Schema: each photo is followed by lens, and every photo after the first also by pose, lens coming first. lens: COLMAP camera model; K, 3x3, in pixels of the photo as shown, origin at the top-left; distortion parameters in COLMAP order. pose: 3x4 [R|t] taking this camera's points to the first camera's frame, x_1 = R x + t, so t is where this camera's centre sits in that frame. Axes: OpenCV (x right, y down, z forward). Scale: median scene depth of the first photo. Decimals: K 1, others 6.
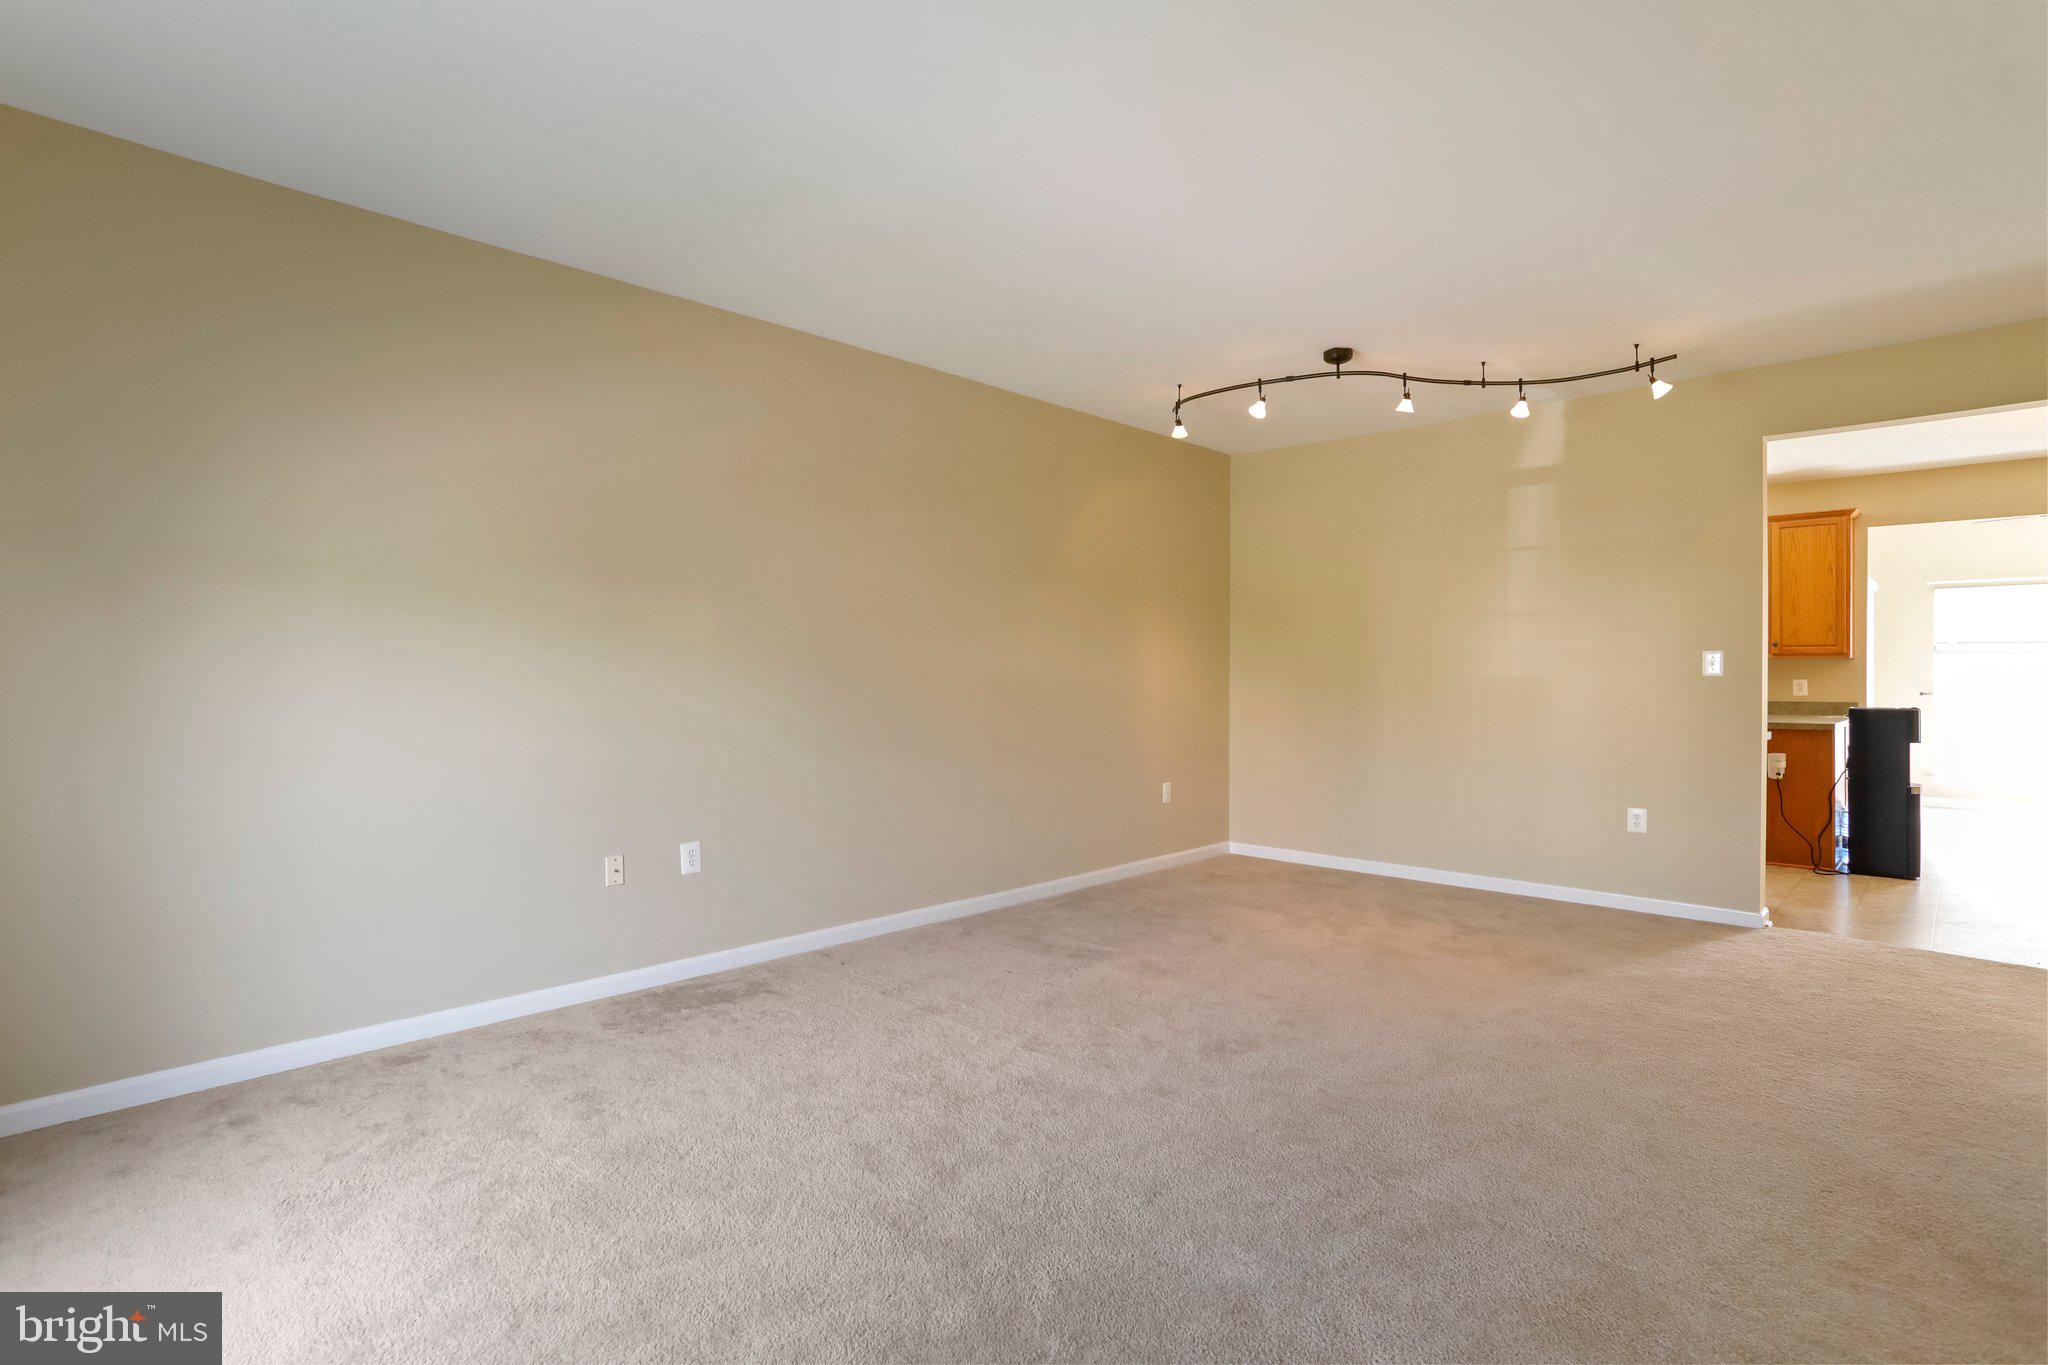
lens RADIAL K [[1002.1, 0, 1021.9], [0, 1002.1, 678.0], [0, 0, 1]] dist [-0.007078, 0.001604]
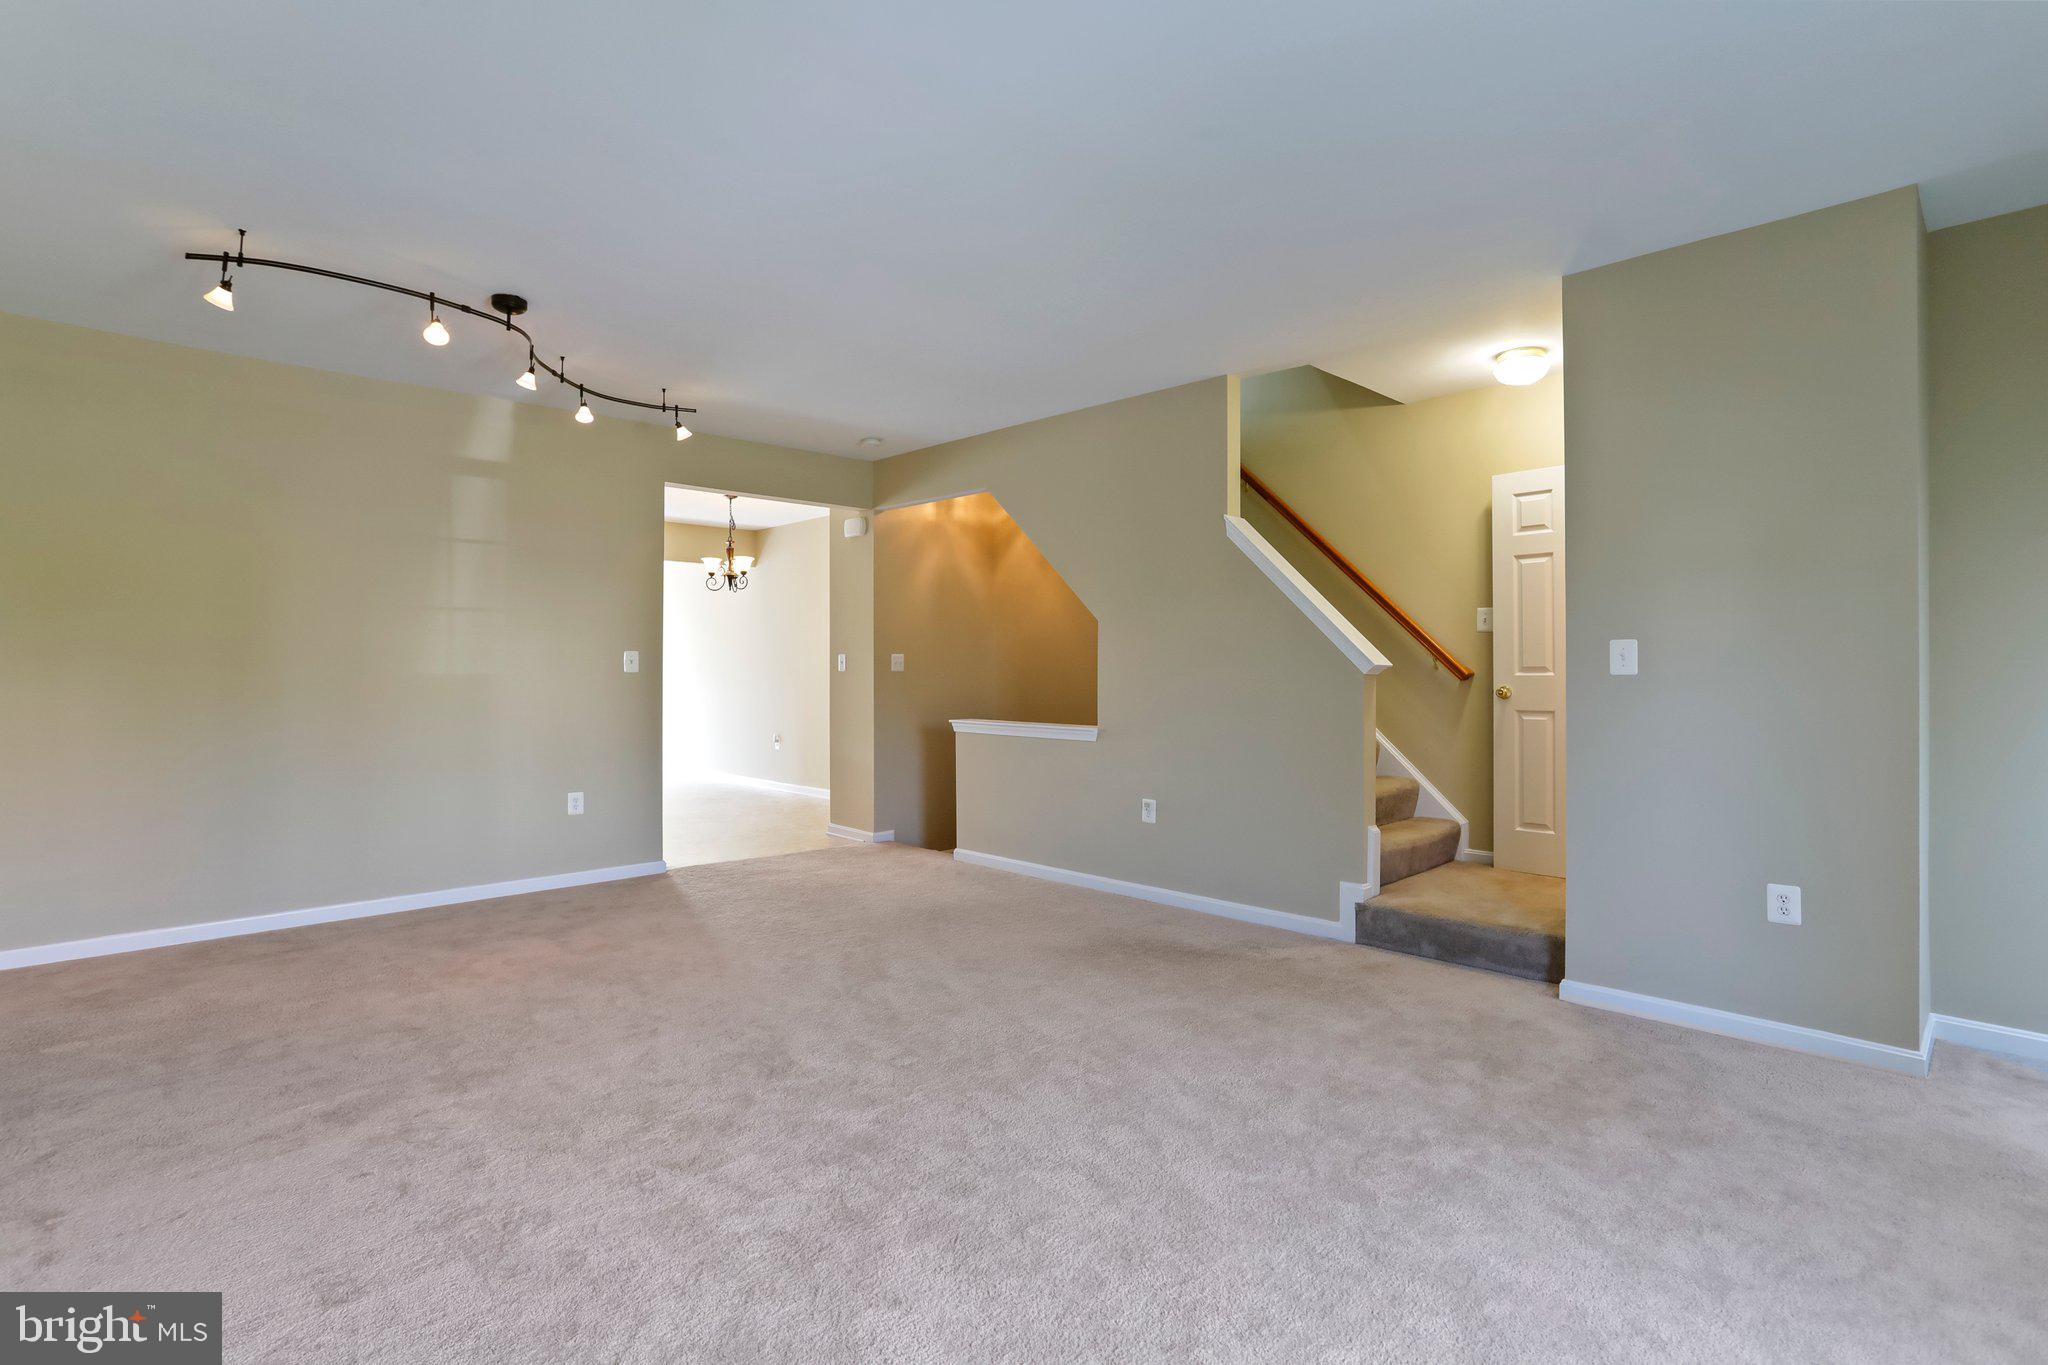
lens RADIAL K [[1002.1, 0, 1021.2], [0, 1002.1, 676.5], [0, 0, 1]] dist [-0.007078, 0.001604]
pose [[0.054177, -0.009178, 0.998489, -0.513964], [0.002647, 0.999956, 0.009048, -0.007441], [-0.998528, 0.002153, 0.054199, 0.503351]]
